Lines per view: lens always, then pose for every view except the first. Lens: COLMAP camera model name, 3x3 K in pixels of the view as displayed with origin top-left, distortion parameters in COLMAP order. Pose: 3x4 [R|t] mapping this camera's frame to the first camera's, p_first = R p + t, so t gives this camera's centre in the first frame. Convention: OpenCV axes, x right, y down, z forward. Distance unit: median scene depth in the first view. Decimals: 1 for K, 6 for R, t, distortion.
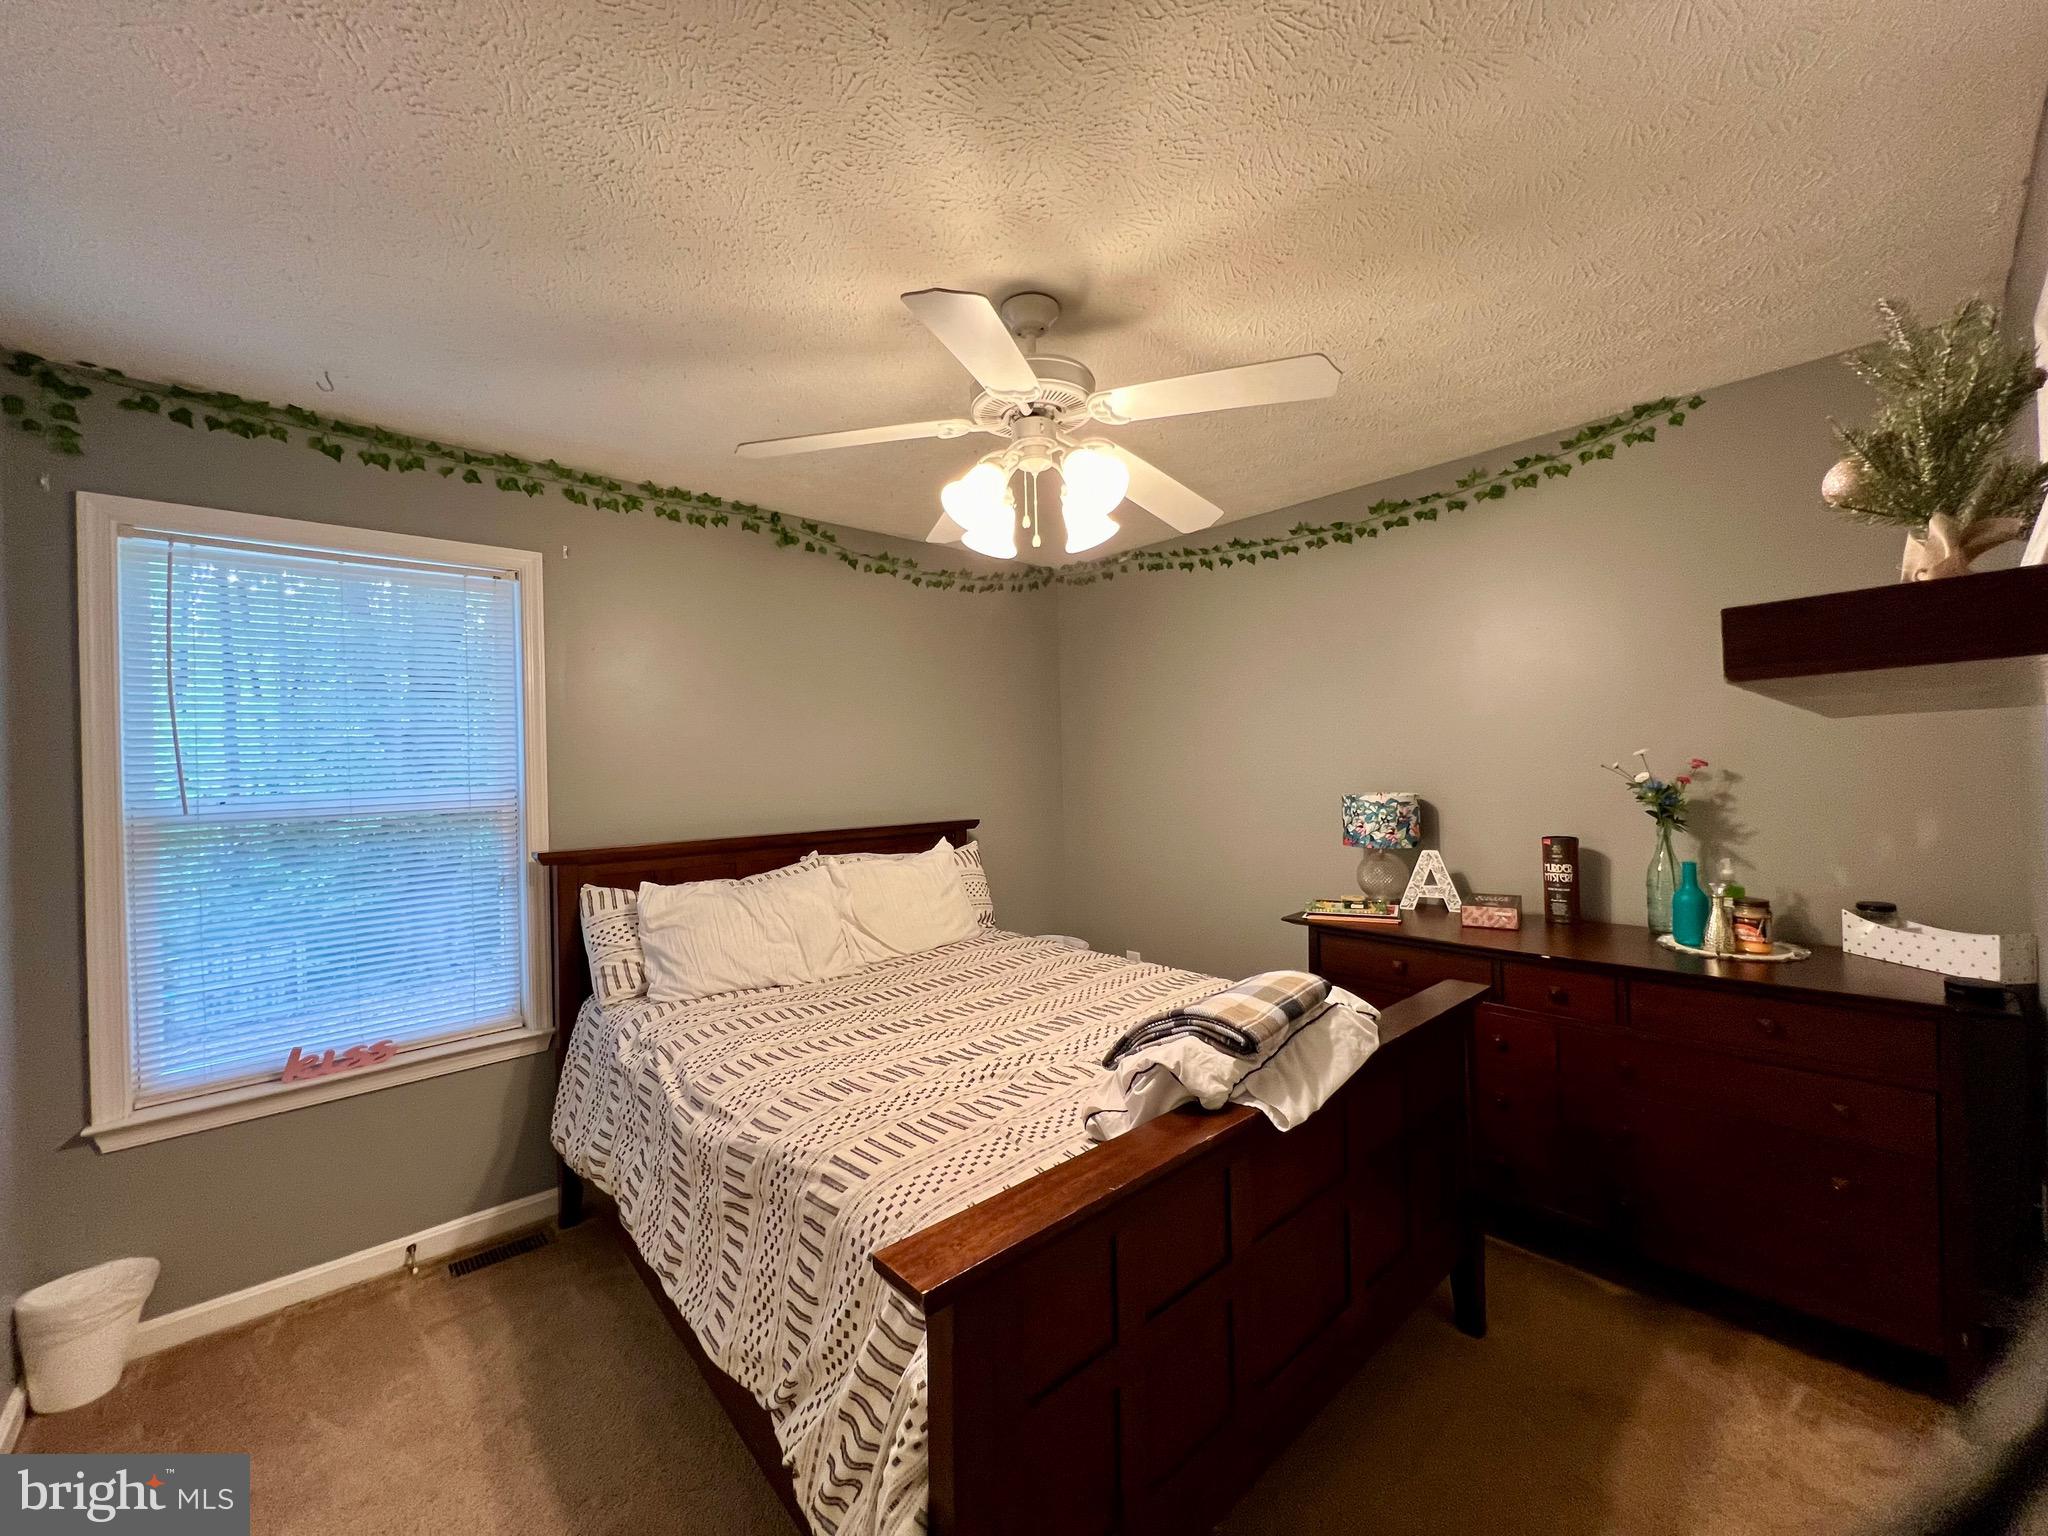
lens RADIAL K [[815.4, 0, 1020.5], [0, 815.4, 768.4], [0, 0, 1]] dist [-0.001460, 0.000531]
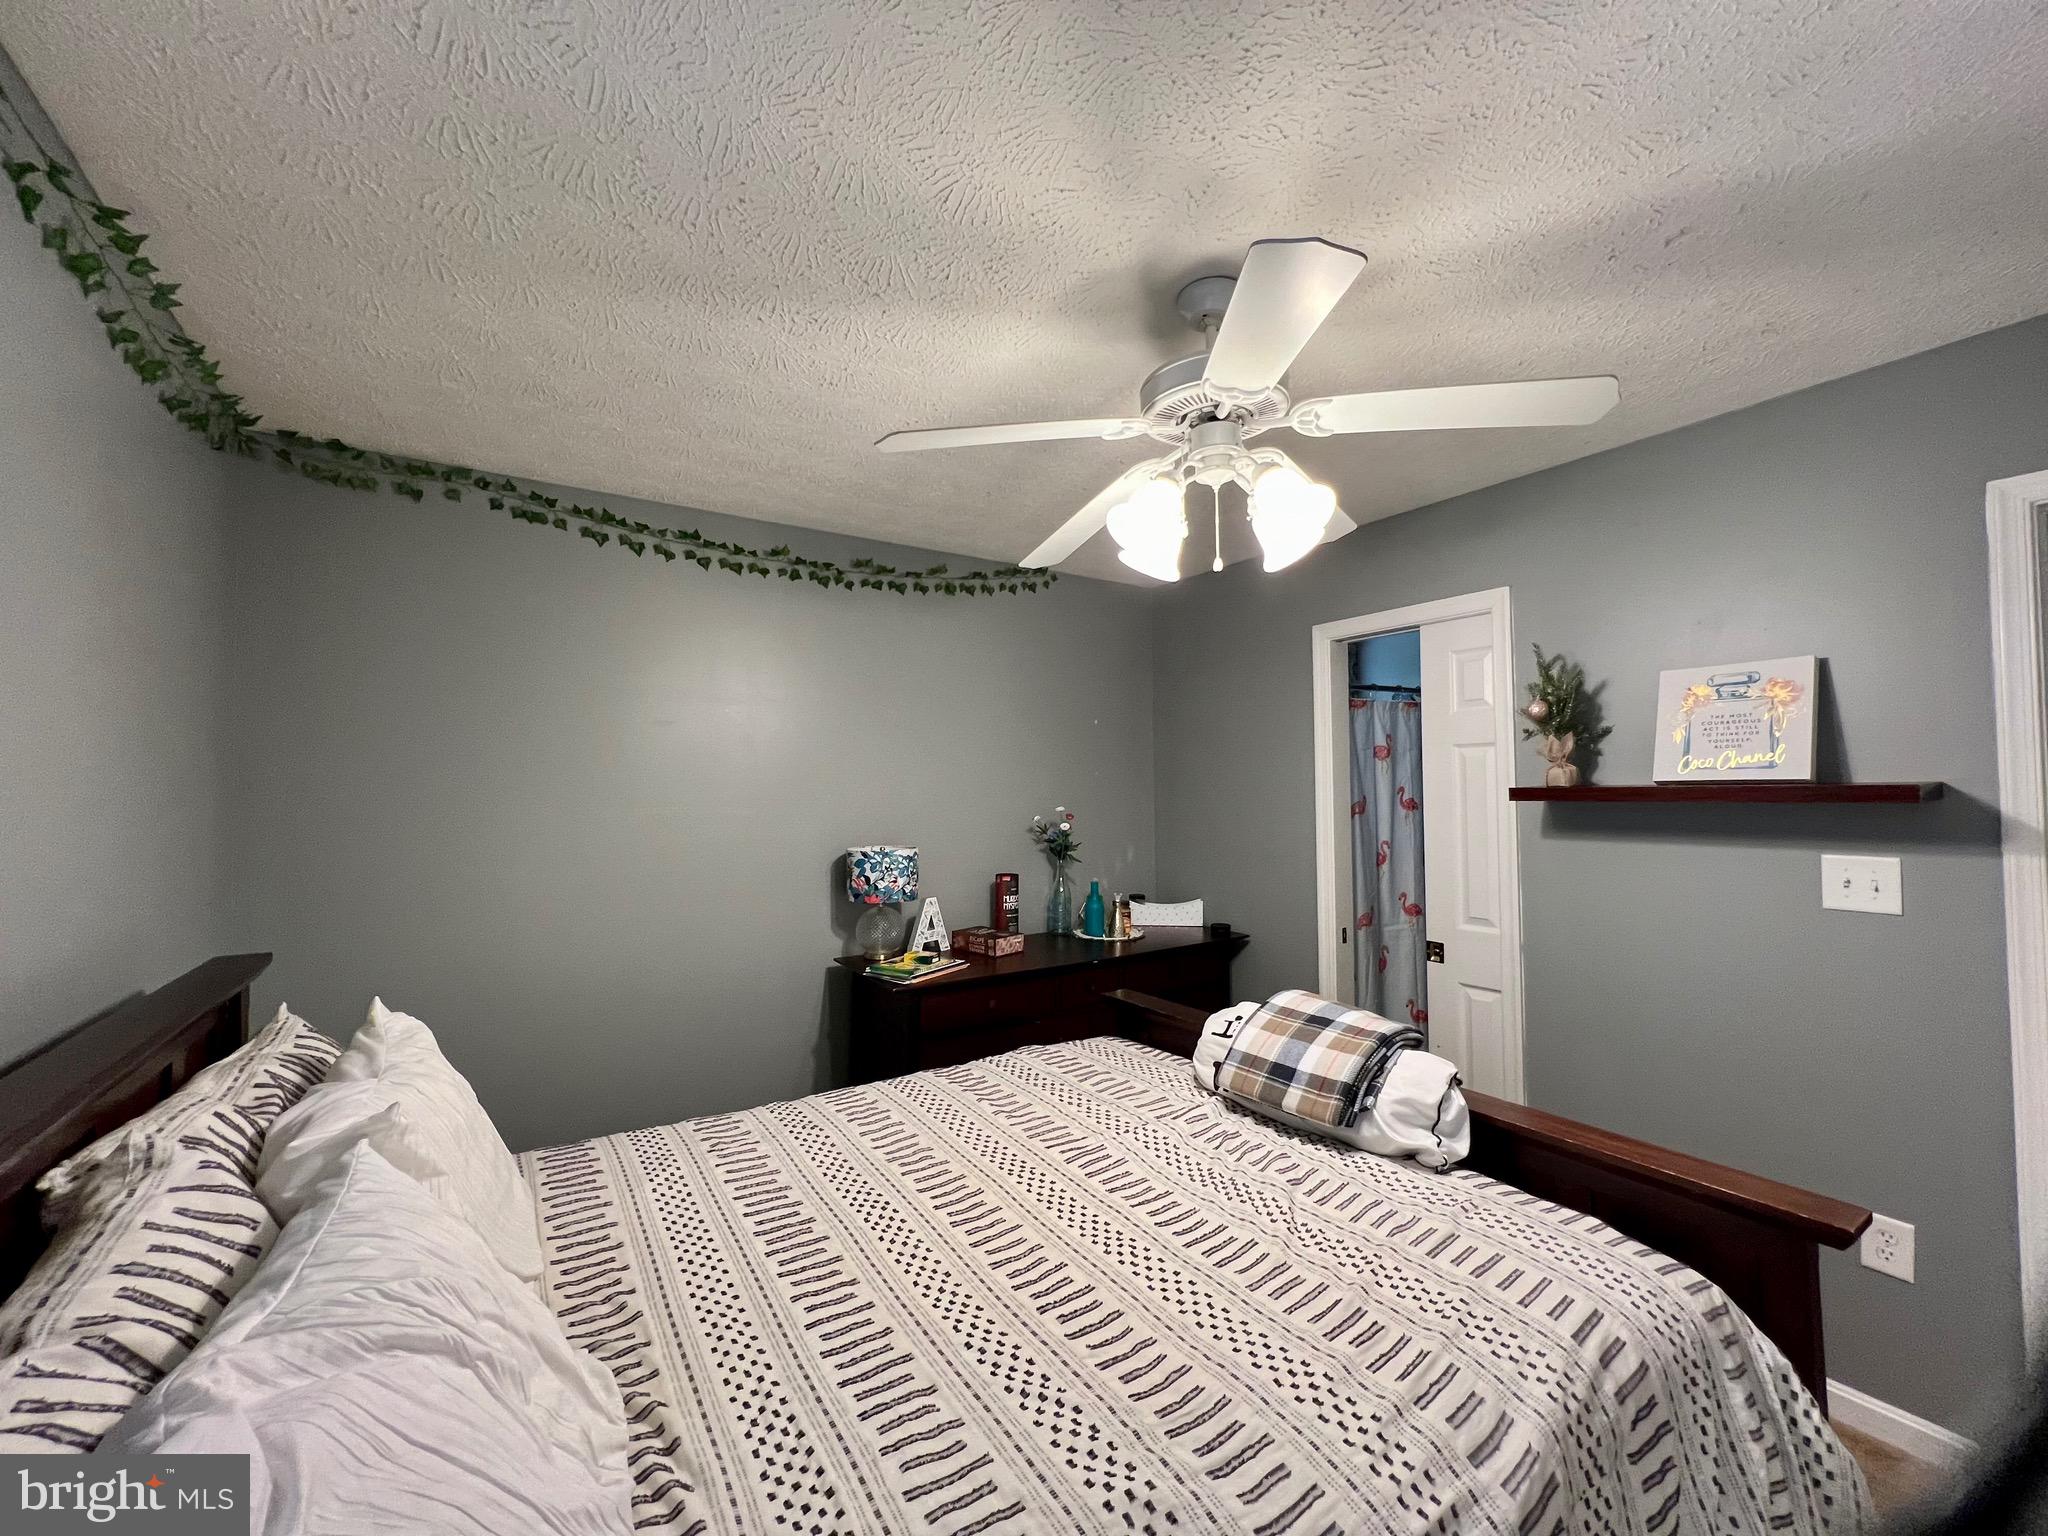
lens RADIAL K [[815.4, 0, 1022.4], [0, 815.4, 773.0], [0, 0, 1]] dist [-0.001460, 0.000531]
pose [[0.149754, 0.044829, 0.987707, -0.629419], [0.005551, 0.998918, -0.046179, -0.016323], [-0.988708, 0.012398, 0.149343, 0.800732]]
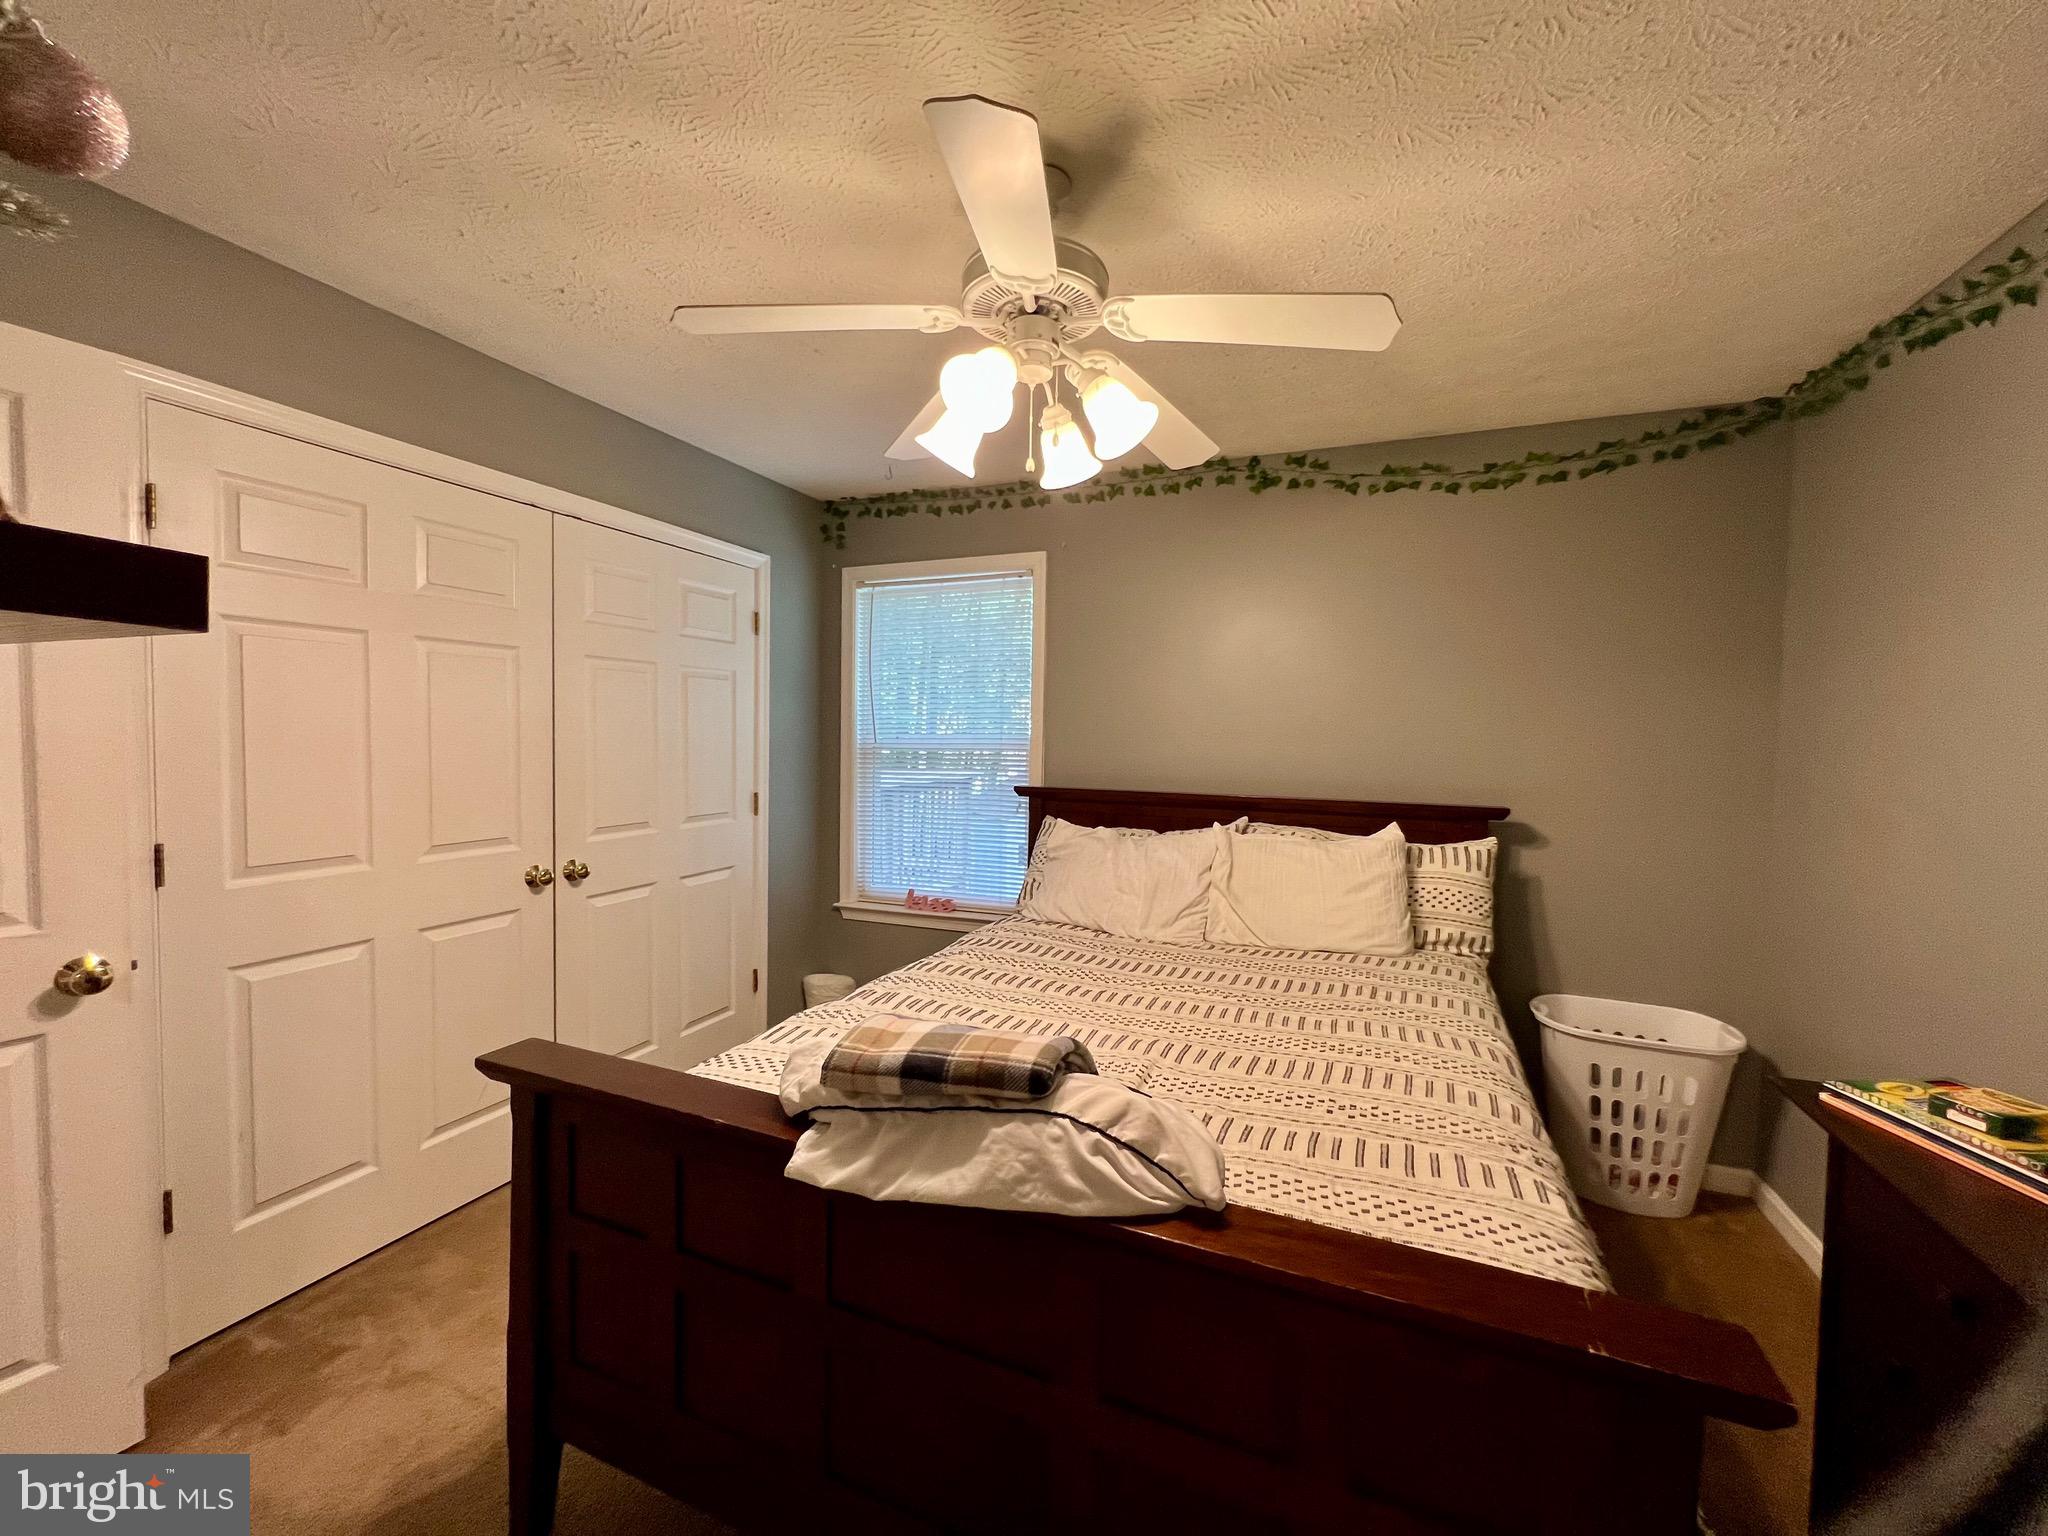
lens RADIAL K [[815.4, 0, 1021.9], [0, 815.4, 762.5], [0, 0, 1]] dist [-0.001460, 0.000531]
pose [[0.423068, 0.065716, -0.903712, 0.606997], [-0.027406, 0.997838, 0.059731, -0.012306], [0.905683, -0.000503, 0.423954, 0.464843]]
